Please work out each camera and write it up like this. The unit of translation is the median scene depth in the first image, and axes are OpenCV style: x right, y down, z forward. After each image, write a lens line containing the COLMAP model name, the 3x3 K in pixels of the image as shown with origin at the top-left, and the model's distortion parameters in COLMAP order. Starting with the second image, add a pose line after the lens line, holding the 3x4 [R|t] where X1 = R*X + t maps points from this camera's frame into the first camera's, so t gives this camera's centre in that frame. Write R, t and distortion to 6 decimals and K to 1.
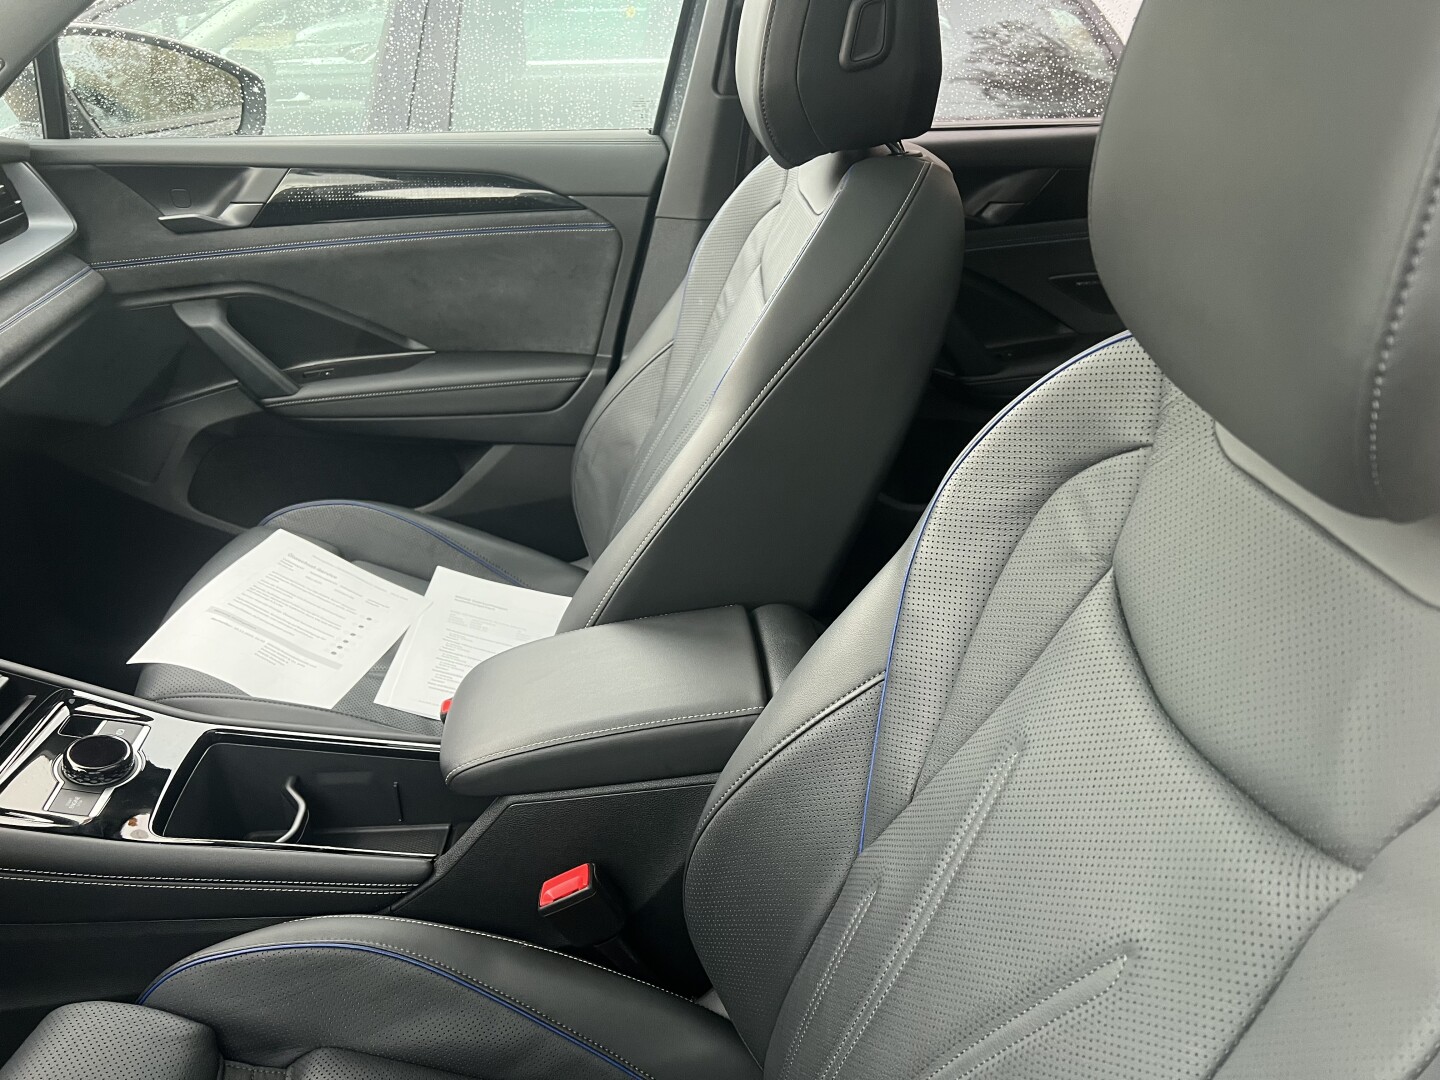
lens RADIAL K [[1085.8, 0, 727.5], [0, 1085.8, 549.6], [0, 0, 1]] dist [0.066360, -0.076525]
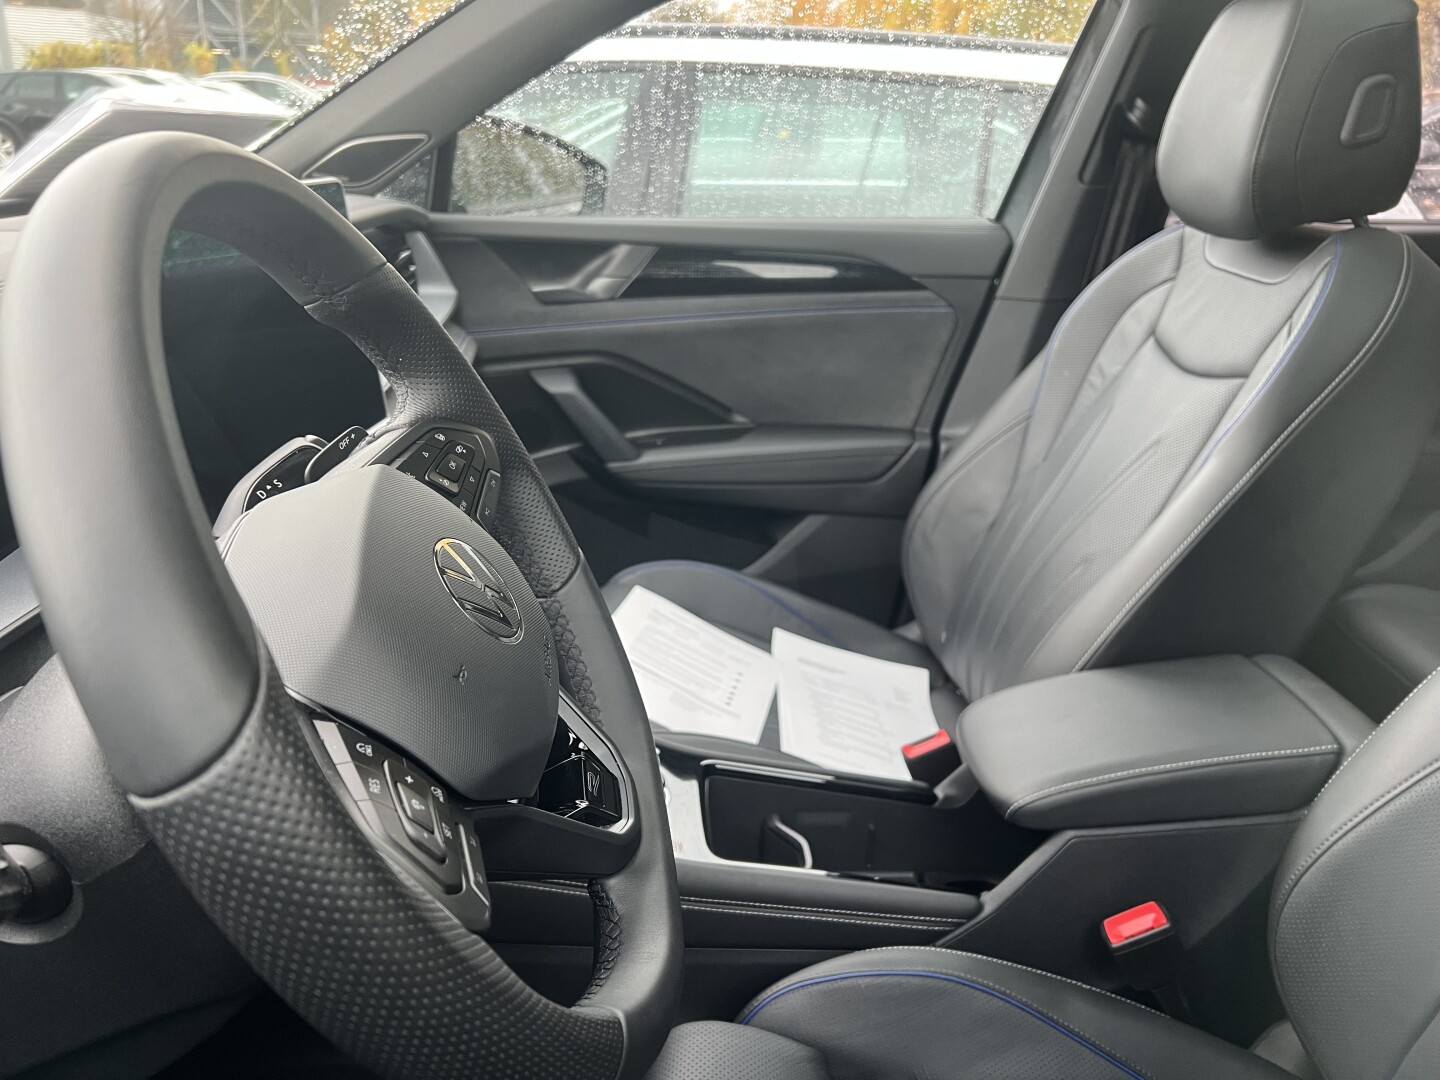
lens RADIAL K [[1085.8, 0, 731.7], [0, 1085.8, 548.6], [0, 0, 1]] dist [0.066360, -0.076525]
pose [[0.999692, 0.024790, 0.001183, -0.316548], [-0.024512, 0.993689, -0.109464, 0.053886], [-0.003889, 0.109401, 0.993990, -0.010884]]
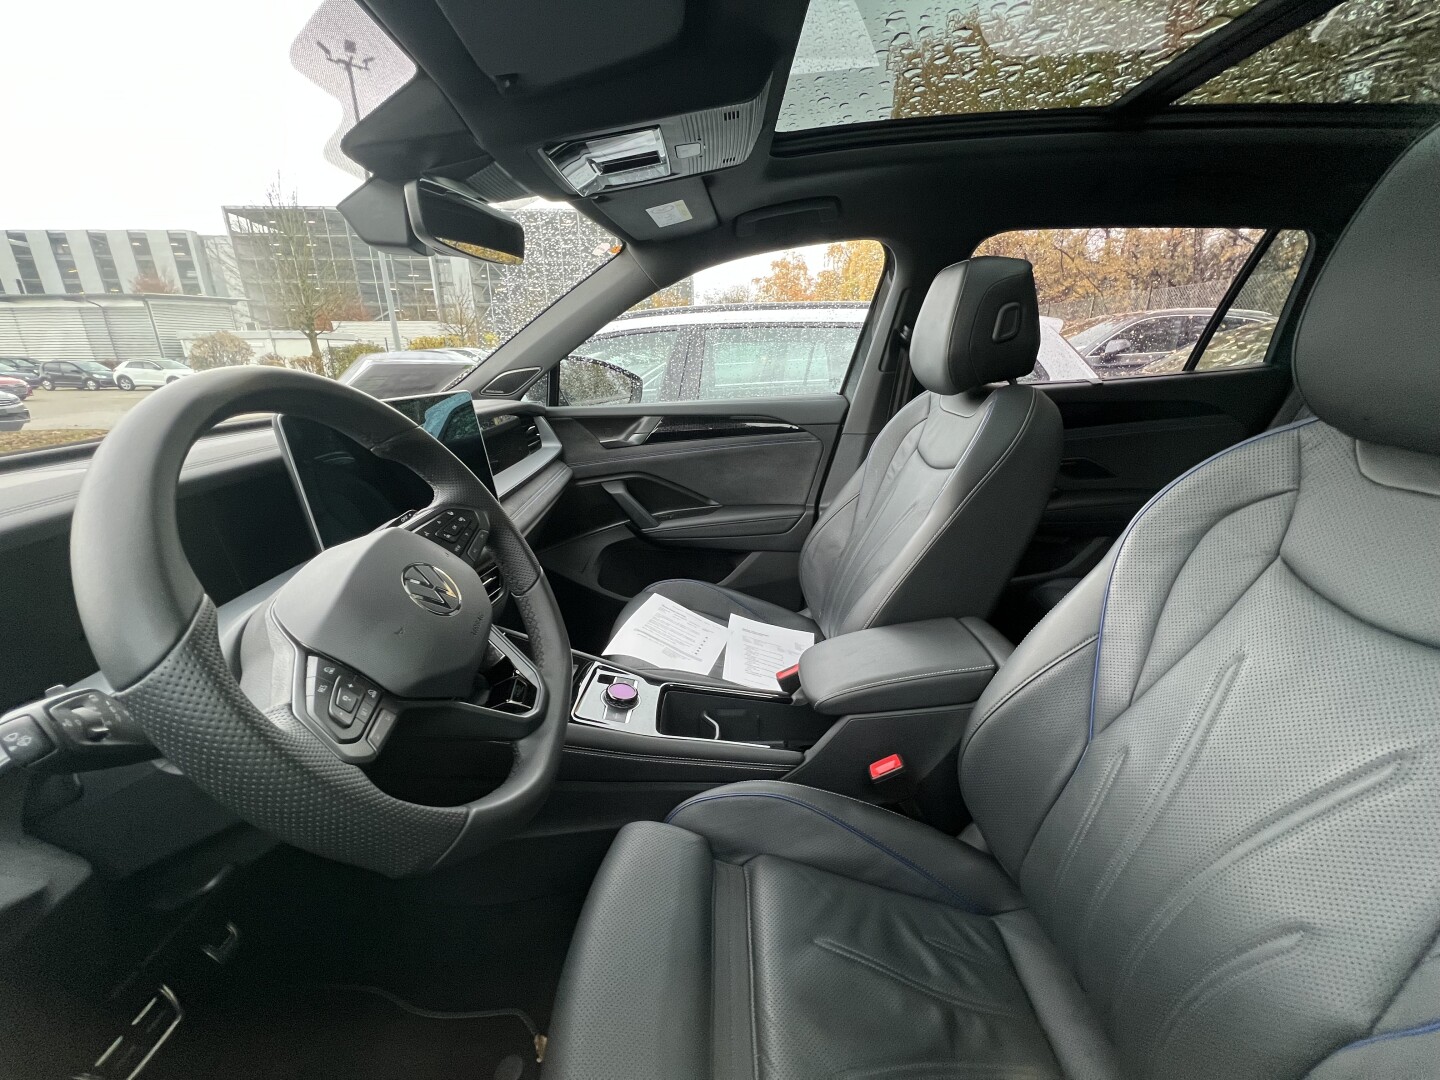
lens RADIAL K [[575.0, 0, 727.1], [0, 575.0, 547.9], [0, 0, 1]] dist [0.007039, 0.000314]
pose [[0.997233, -0.014567, -0.072901, -0.202679], [0.002977, 0.987652, -0.156633, 0.060955], [0.074283, 0.155983, 0.984963, -0.004536]]
